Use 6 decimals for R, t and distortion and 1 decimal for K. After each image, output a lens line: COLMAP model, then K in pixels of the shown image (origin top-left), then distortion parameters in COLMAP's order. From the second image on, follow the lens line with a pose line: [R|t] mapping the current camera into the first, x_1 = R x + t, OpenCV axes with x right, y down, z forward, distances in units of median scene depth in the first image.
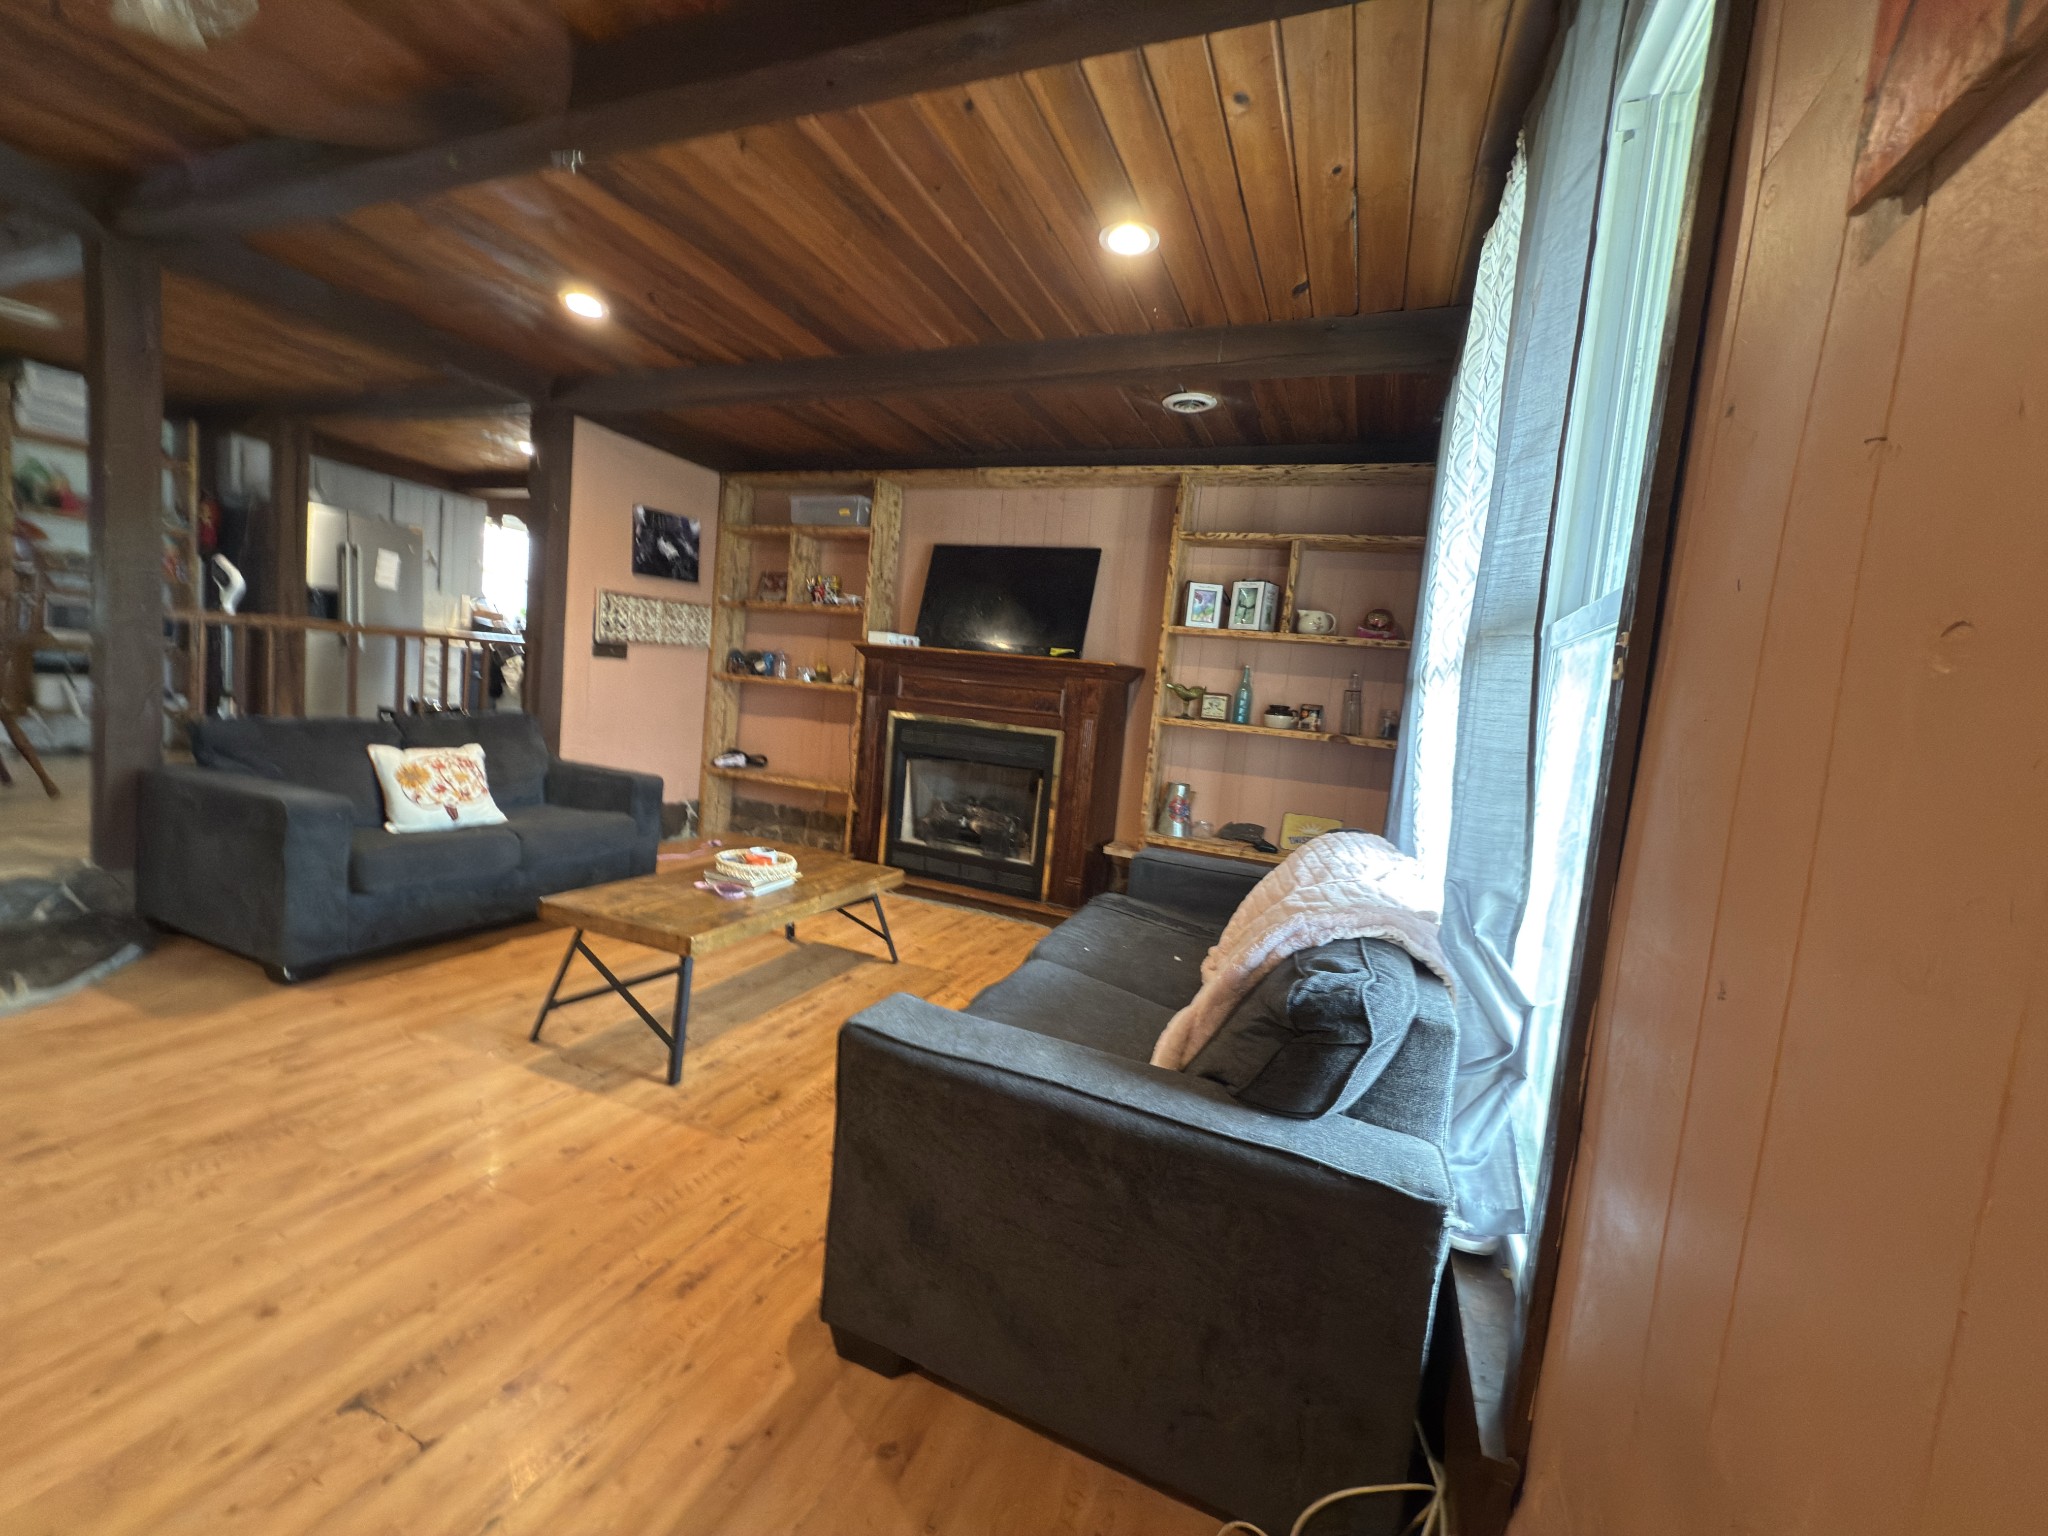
lens RADIAL K [[811.5, 0, 1023.3], [0, 811.5, 757.9], [0, 0, 1]] dist [0.008681, -0.000044]
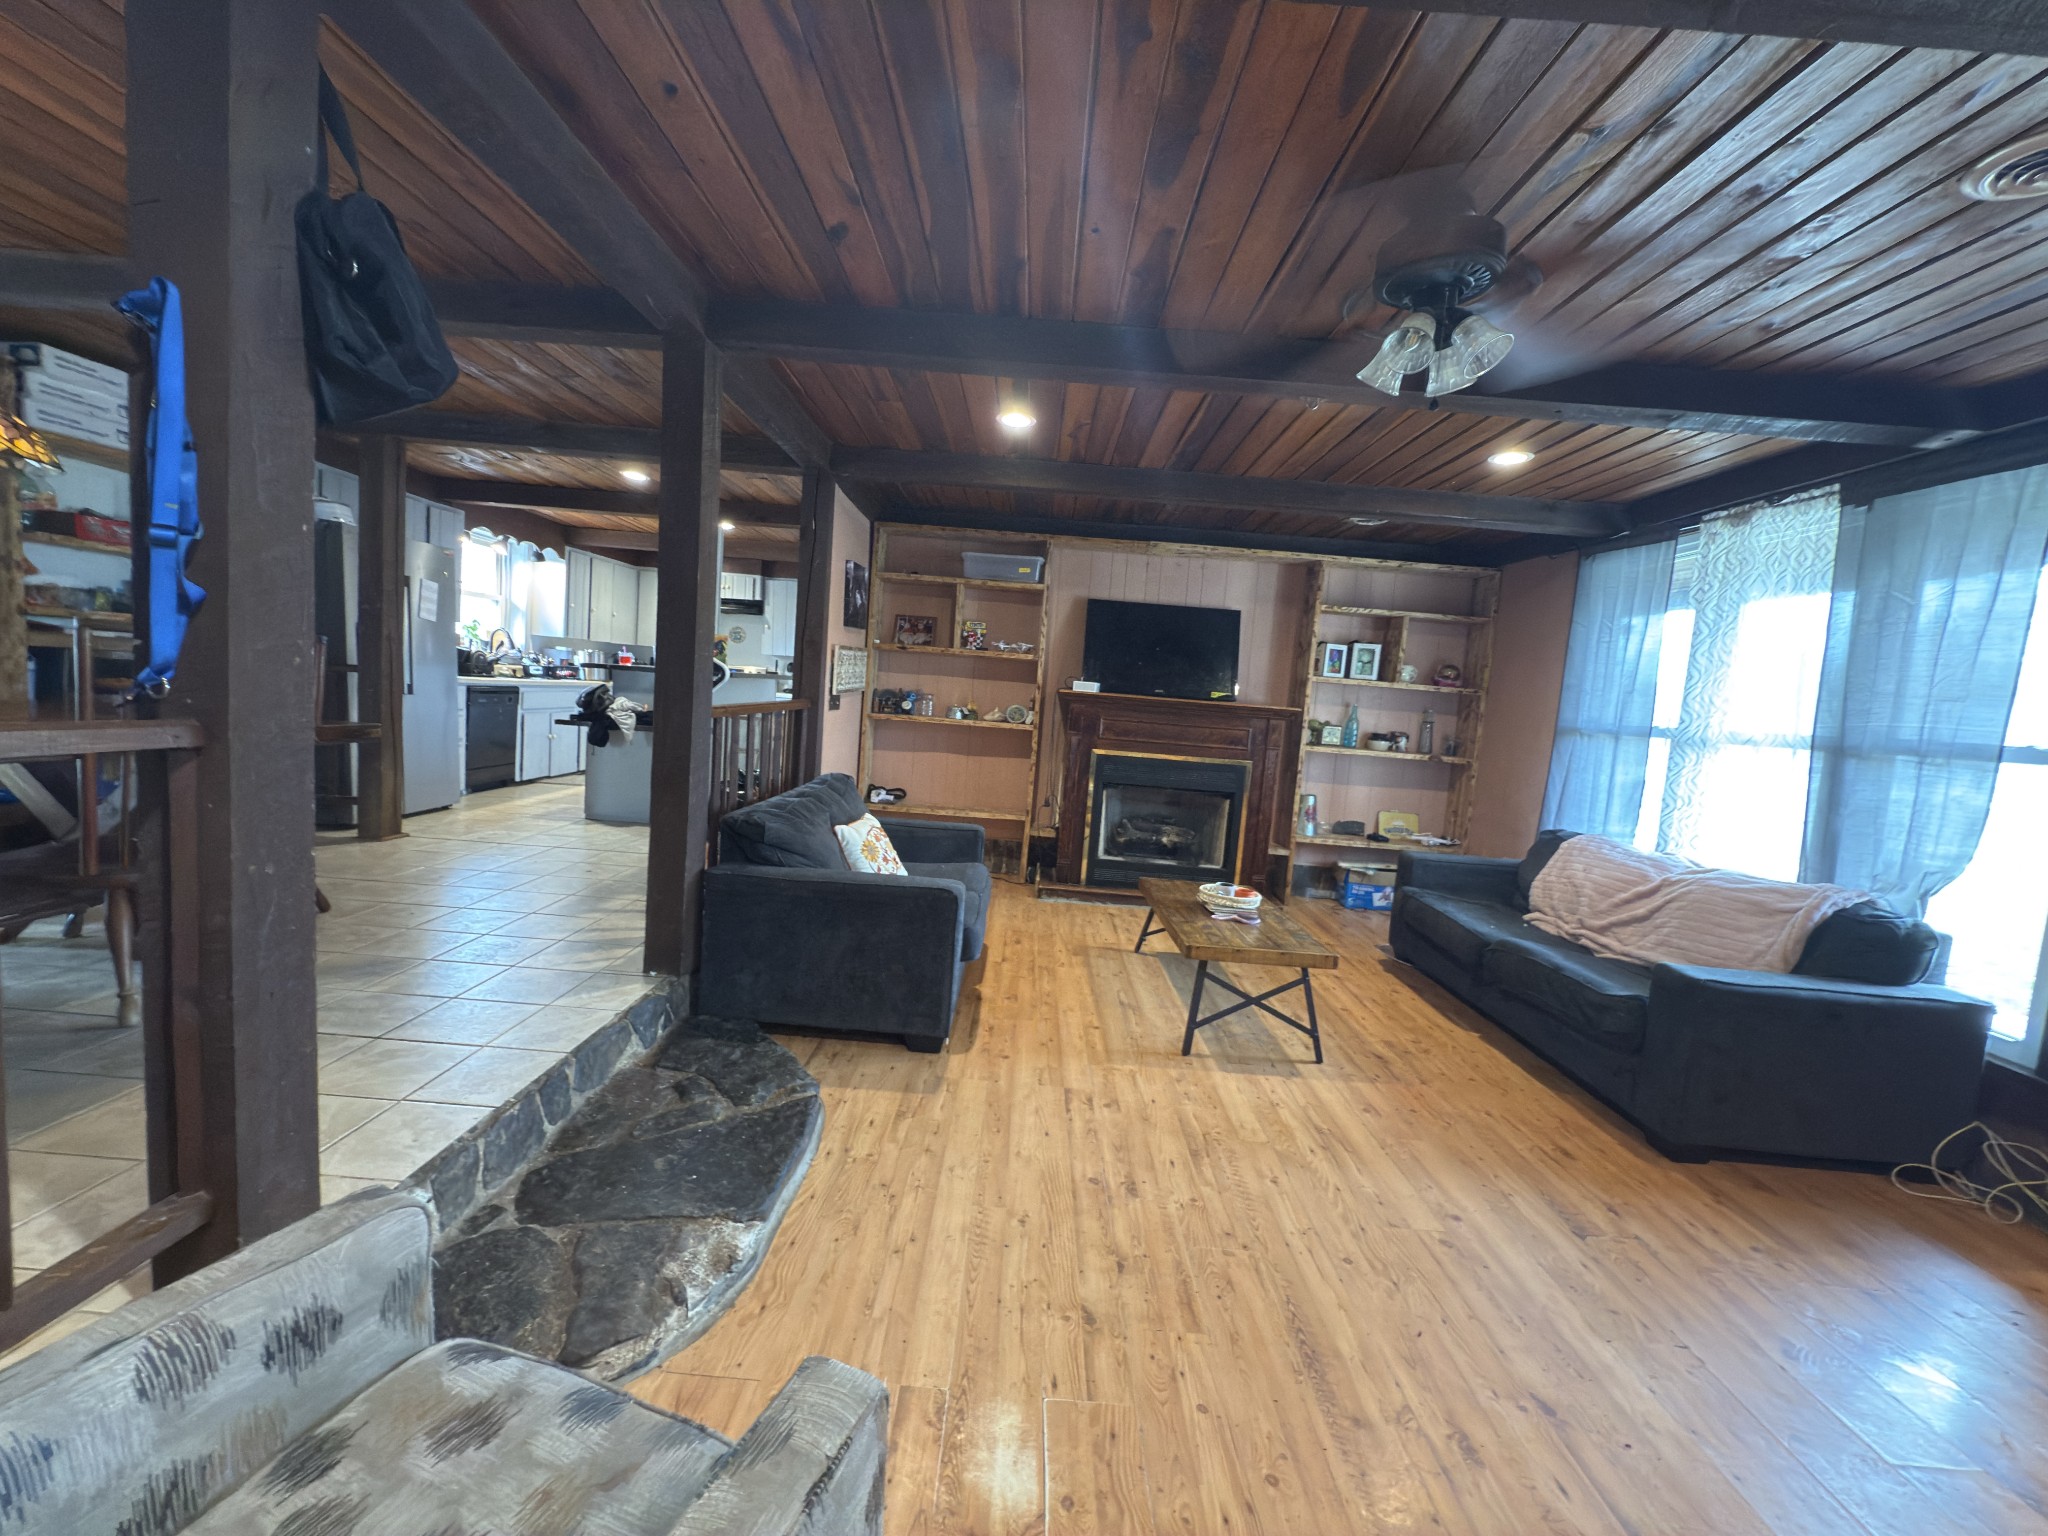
lens RADIAL K [[809.4, 0, 1018.2], [0, 809.4, 767.4], [0, 0, 1]] dist [0.000006, -0.000115]
pose [[0.927566, -0.058743, 0.369012, -0.699181], [0.042845, 0.997772, 0.051139, -0.096271], [-0.371194, -0.031625, 0.928017, -0.034667]]
